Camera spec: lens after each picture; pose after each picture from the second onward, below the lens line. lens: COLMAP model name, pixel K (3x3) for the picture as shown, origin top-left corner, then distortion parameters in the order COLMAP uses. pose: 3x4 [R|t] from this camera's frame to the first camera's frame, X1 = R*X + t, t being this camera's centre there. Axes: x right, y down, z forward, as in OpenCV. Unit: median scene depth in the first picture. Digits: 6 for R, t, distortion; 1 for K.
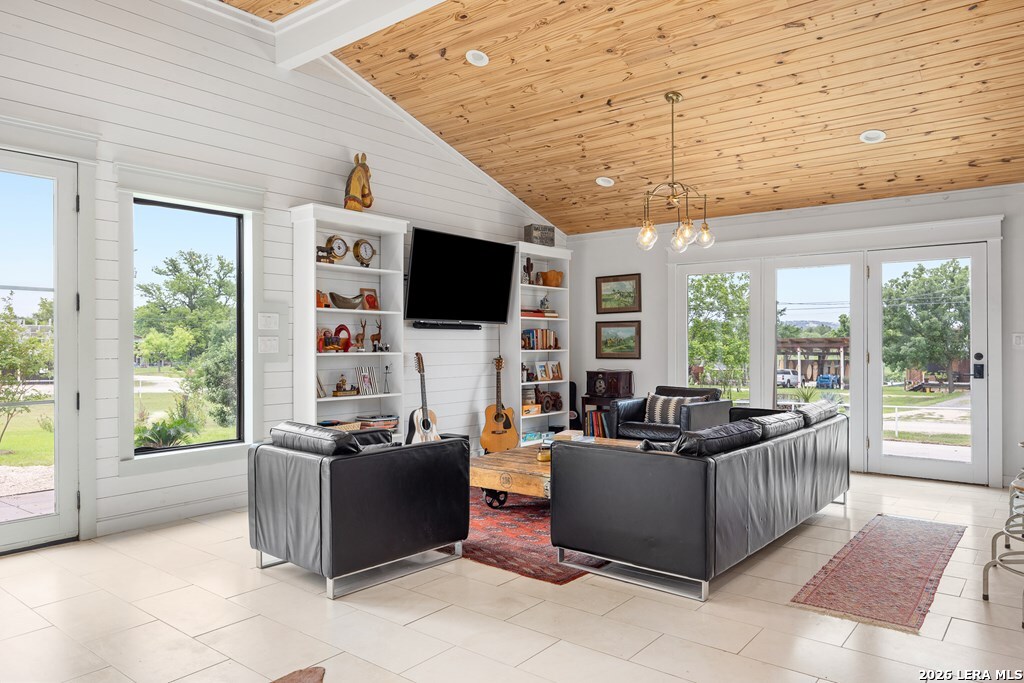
lens RADIAL K [[698.1, 0, 512.0], [0, 698.1, 341.5], [0, 0, 1]] dist [-0.000678, 0.000059]
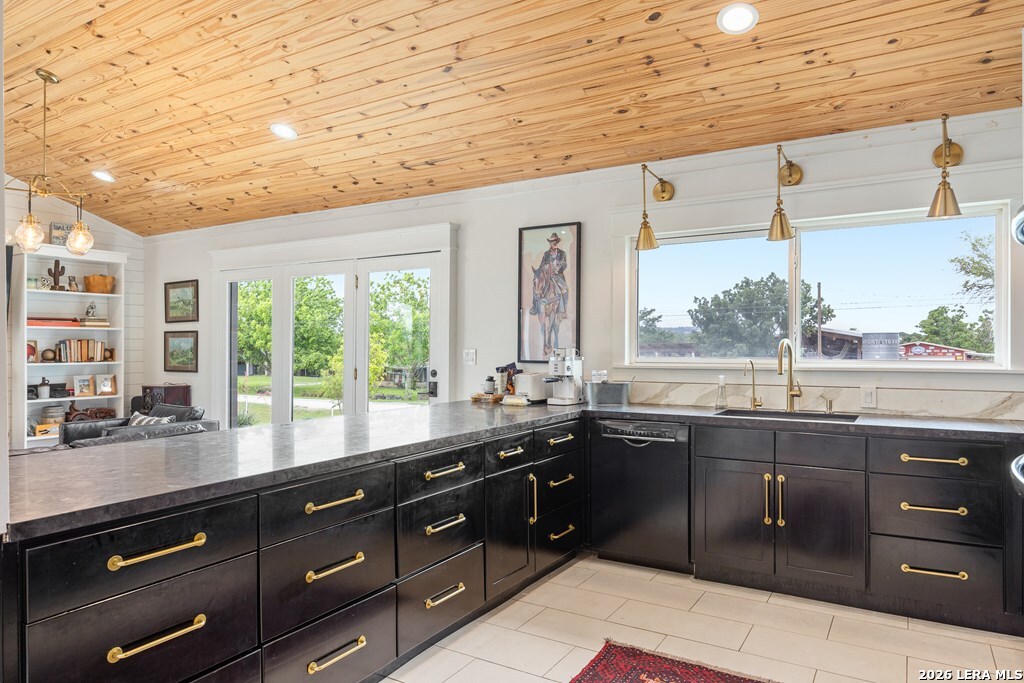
lens RADIAL K [[660.8, 0, 512.0], [0, 660.8, 341.5], [0, 0, 1]] dist [0.003693, -0.000080]
pose [[0.991848, 0.004136, 0.127362, 0.483870], [-0.003532, 0.999981, -0.004972, -0.012697], [-0.127380, 0.004482, 0.991844, 0.078878]]
